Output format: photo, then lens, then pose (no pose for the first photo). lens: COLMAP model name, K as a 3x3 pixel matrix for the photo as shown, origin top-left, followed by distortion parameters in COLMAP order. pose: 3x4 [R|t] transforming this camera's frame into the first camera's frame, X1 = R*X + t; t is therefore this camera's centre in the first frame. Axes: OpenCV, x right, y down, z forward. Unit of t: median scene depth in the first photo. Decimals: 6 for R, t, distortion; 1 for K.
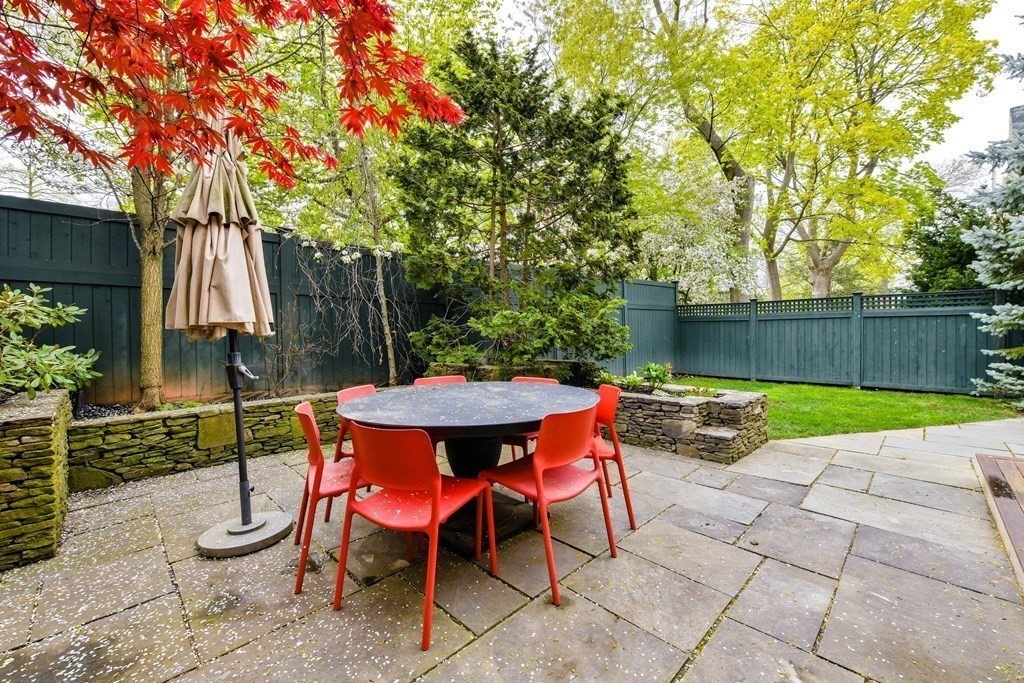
lens RADIAL K [[409.7, 0, 514.1], [0, 409.7, 334.7], [0, 0, 1]] dist [-0.013294, -0.000077]
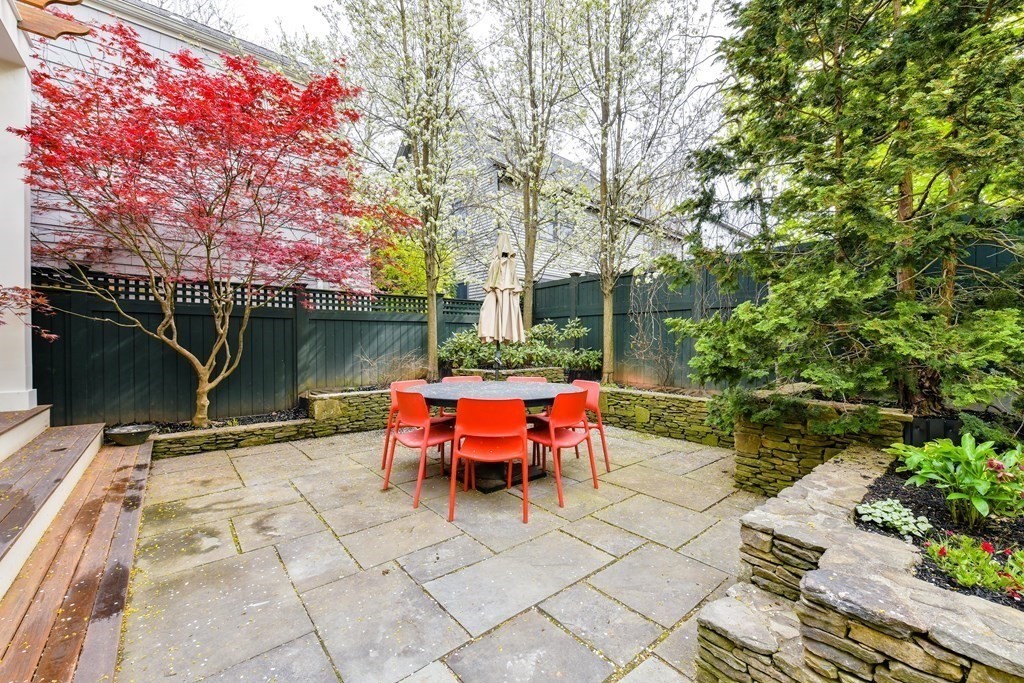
lens RADIAL K [[397.6, 0, 518.1], [0, 397.6, 340.5], [0, 0, 1]] dist [-0.000432, -0.008130]
pose [[-0.066811, 0.002239, -0.997763, 0.446865], [-0.005657, 0.999981, 0.002623, -0.005756], [0.997750, 0.005820, -0.066797, 0.412065]]
